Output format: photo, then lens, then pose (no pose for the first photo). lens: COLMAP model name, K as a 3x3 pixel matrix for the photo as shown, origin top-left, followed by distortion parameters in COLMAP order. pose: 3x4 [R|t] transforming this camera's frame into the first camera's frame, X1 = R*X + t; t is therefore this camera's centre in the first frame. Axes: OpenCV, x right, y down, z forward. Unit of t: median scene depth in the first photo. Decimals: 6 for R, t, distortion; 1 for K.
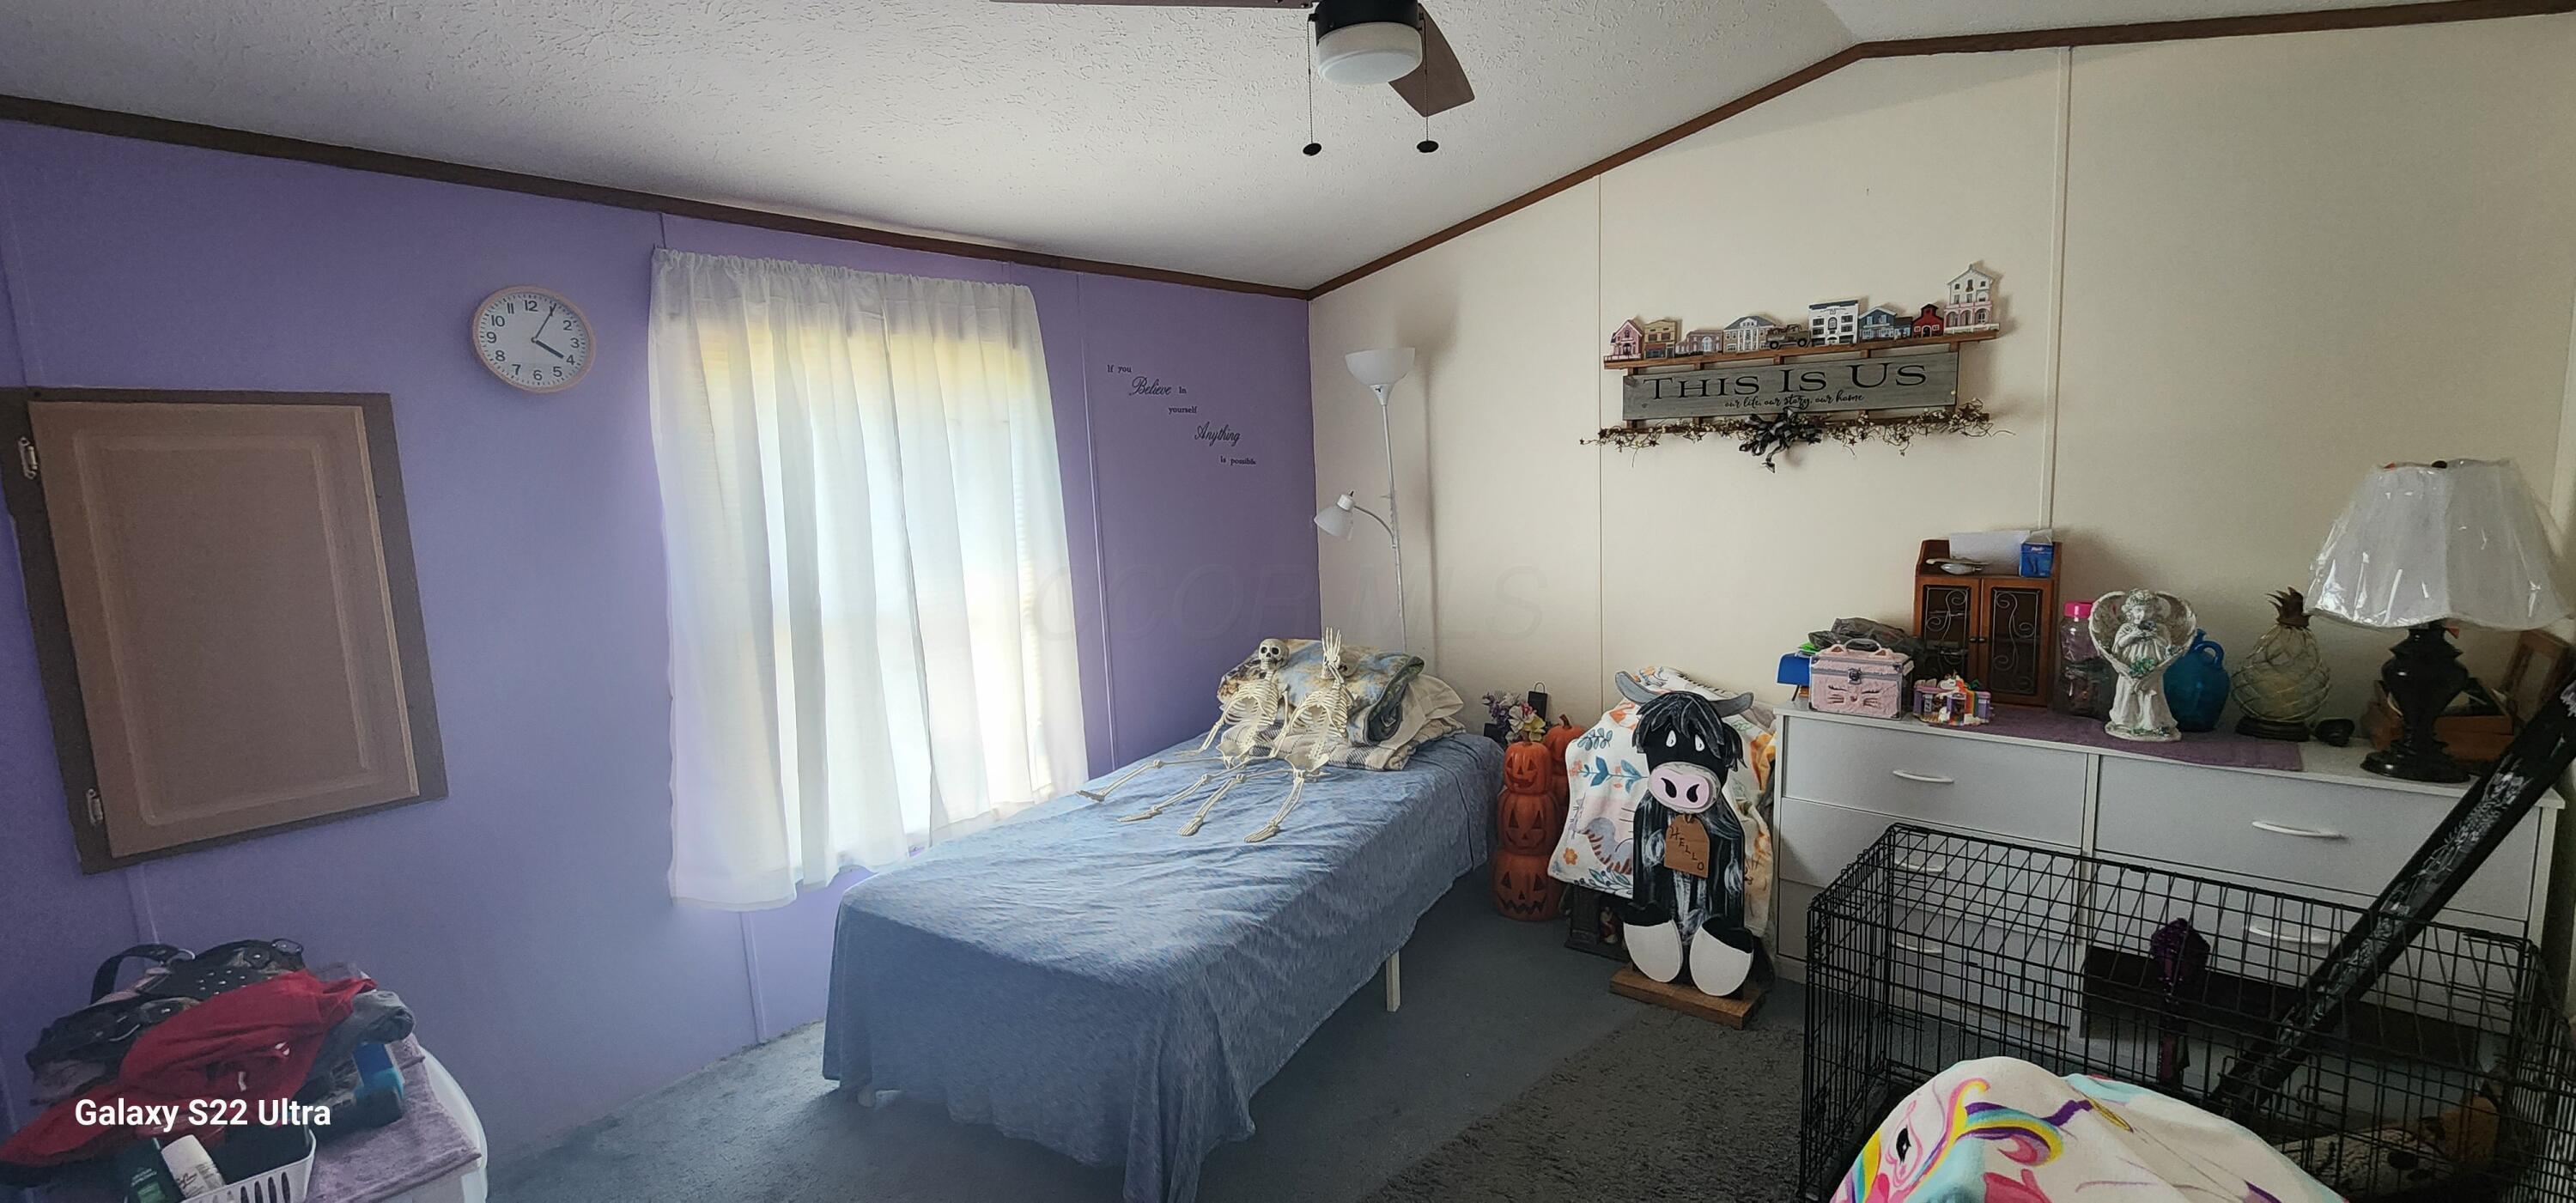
lens RADIAL K [[1060.9, 0, 1294.5], [0, 1060.9, 607.6], [0, 0, 1]] dist [-0.002126, 0.000793]
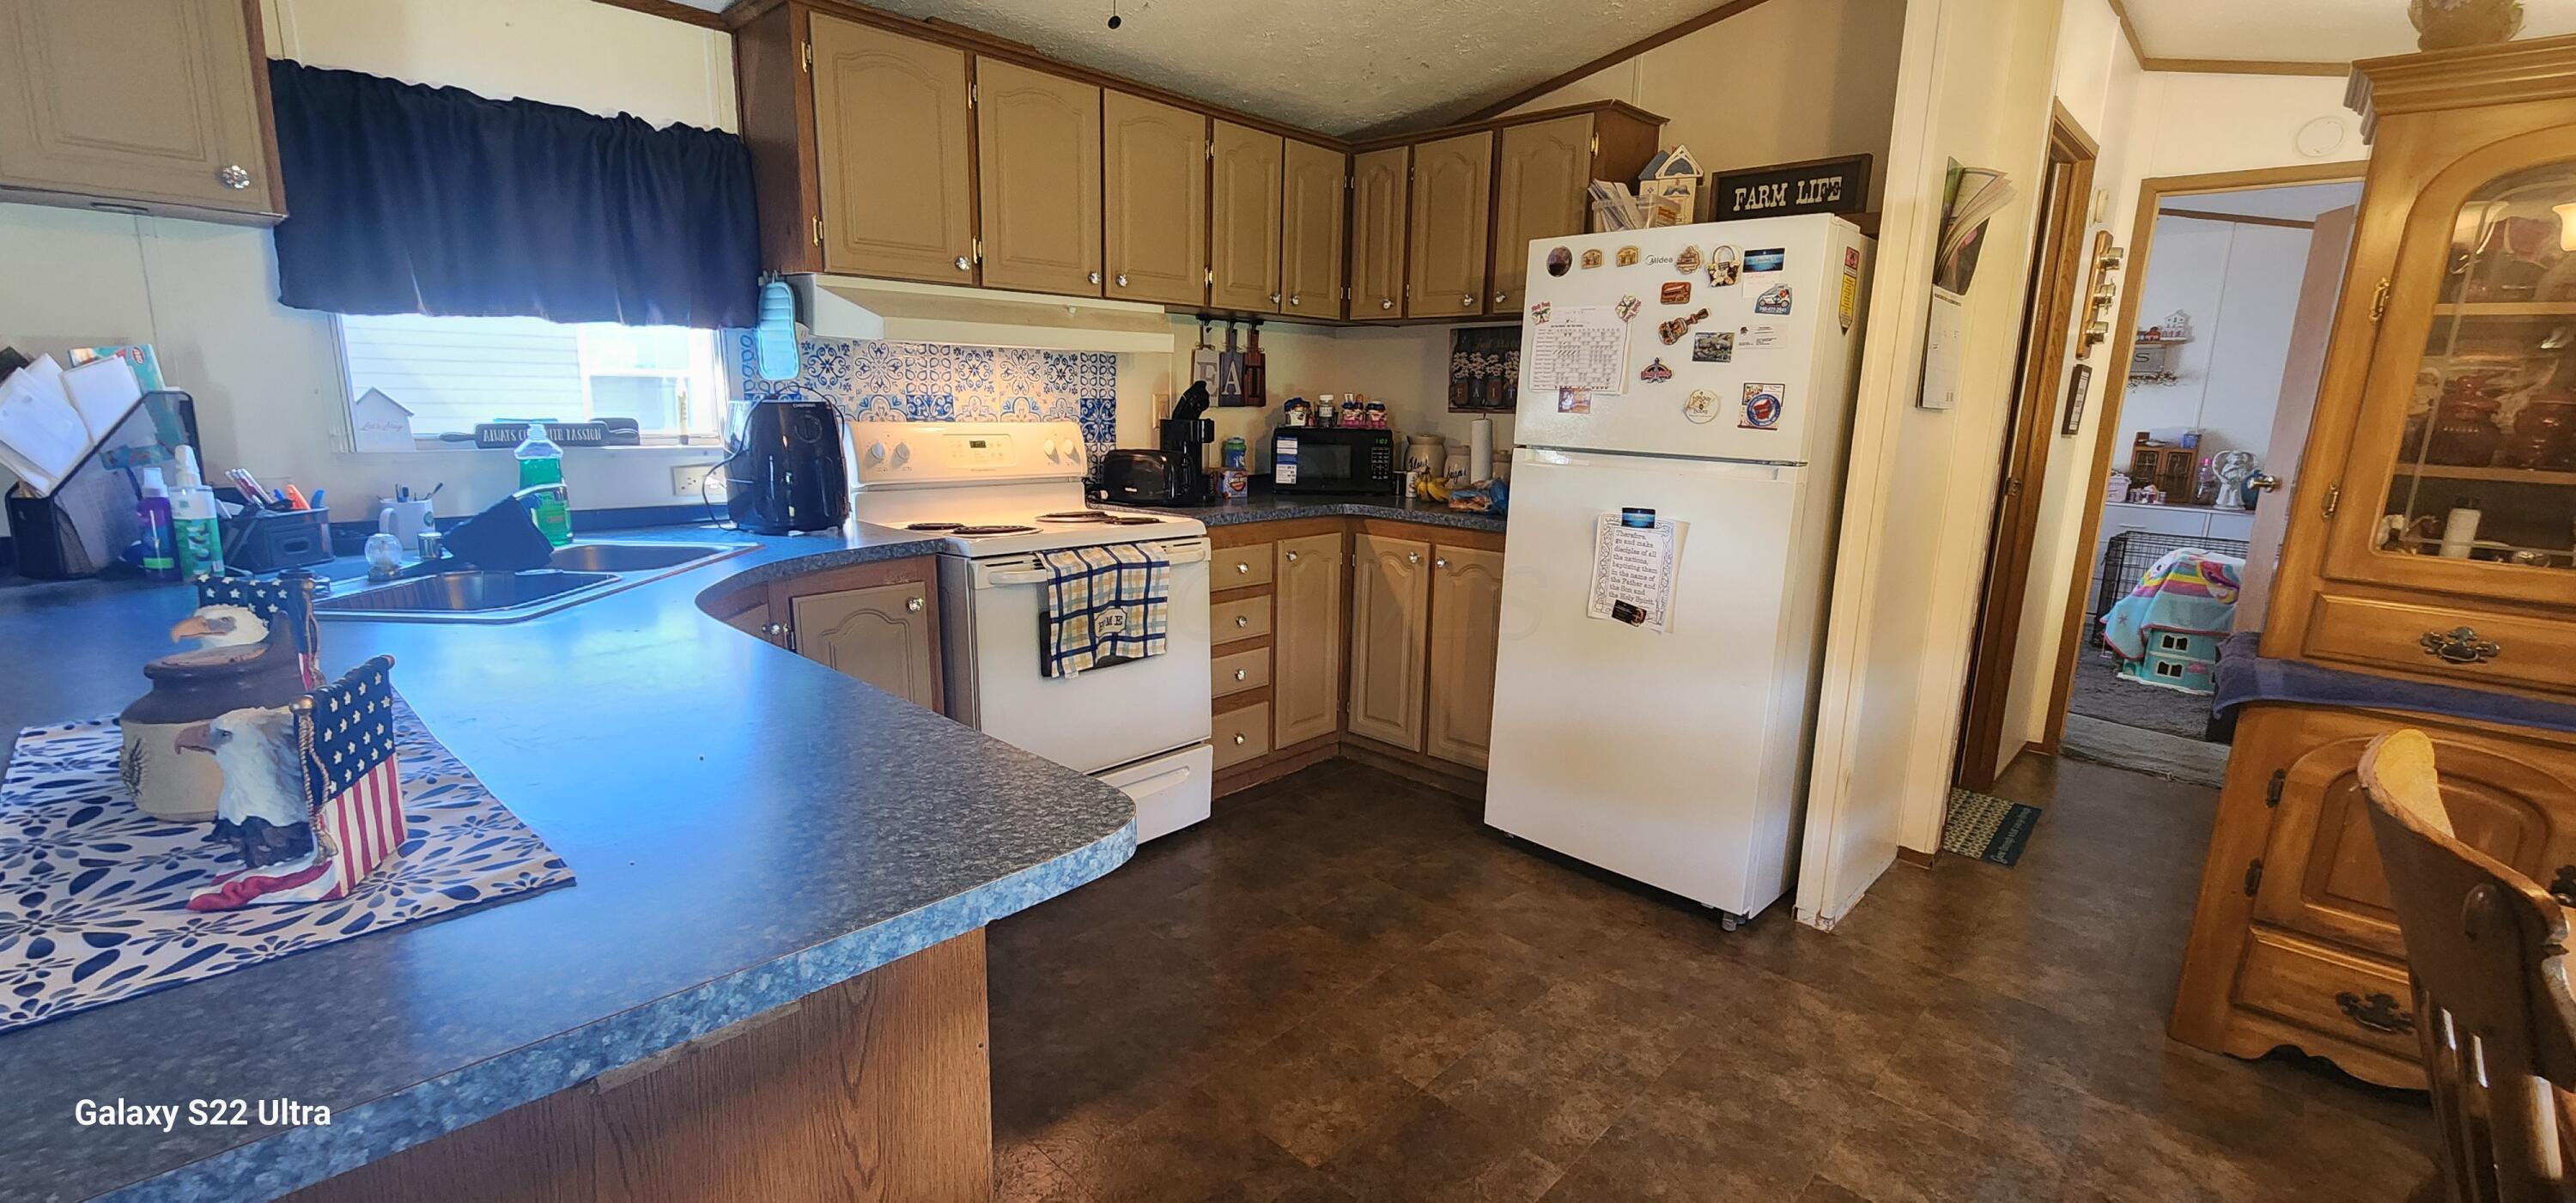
lens RADIAL K [[1060.9, 0, 1294.5], [0, 1060.9, 607.6], [0, 0, 1]] dist [-0.002126, 0.000793]
pose [[0.997319, 0.069810, -0.021926, -1.252113], [-0.067960, 0.994784, 0.076061, 0.290037], [0.027122, -0.074367, 0.996862, -1.481516]]
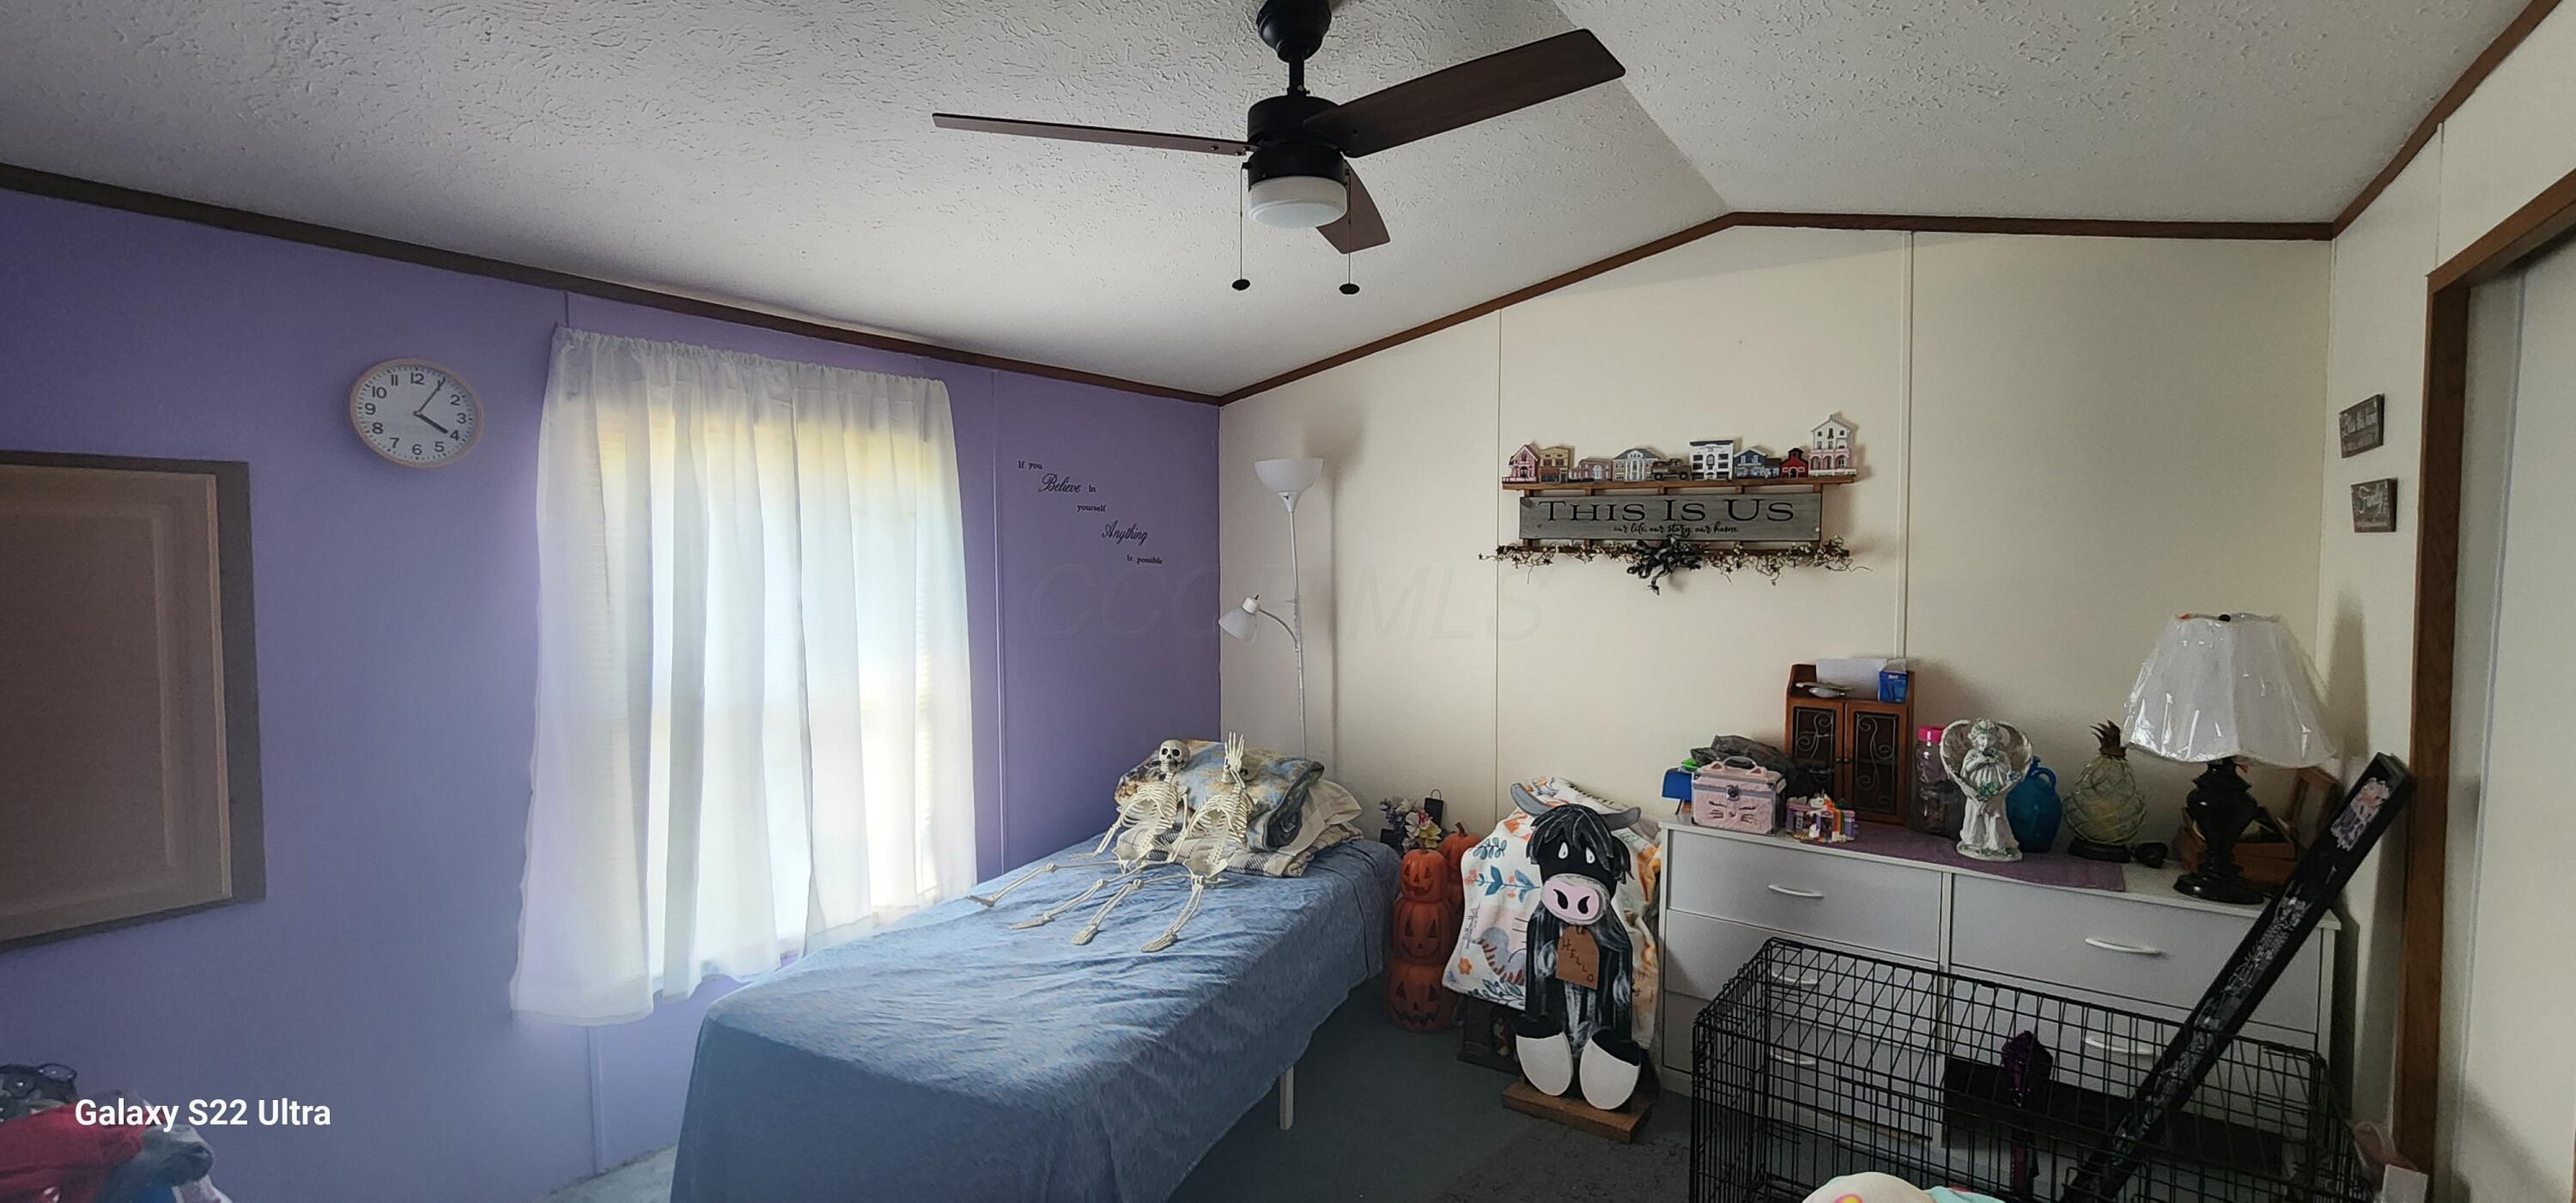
lens RADIAL K [[1068.5, 0, 1298.5], [0, 1068.5, 606.6], [0, 0, 1]] dist [-0.003021, 0.000613]
pose [[0.994139, 0.036842, 0.101639, -0.015046], [-0.027870, 0.995701, -0.088330, -0.014031], [-0.104456, 0.084979, 0.990892, -0.020602]]
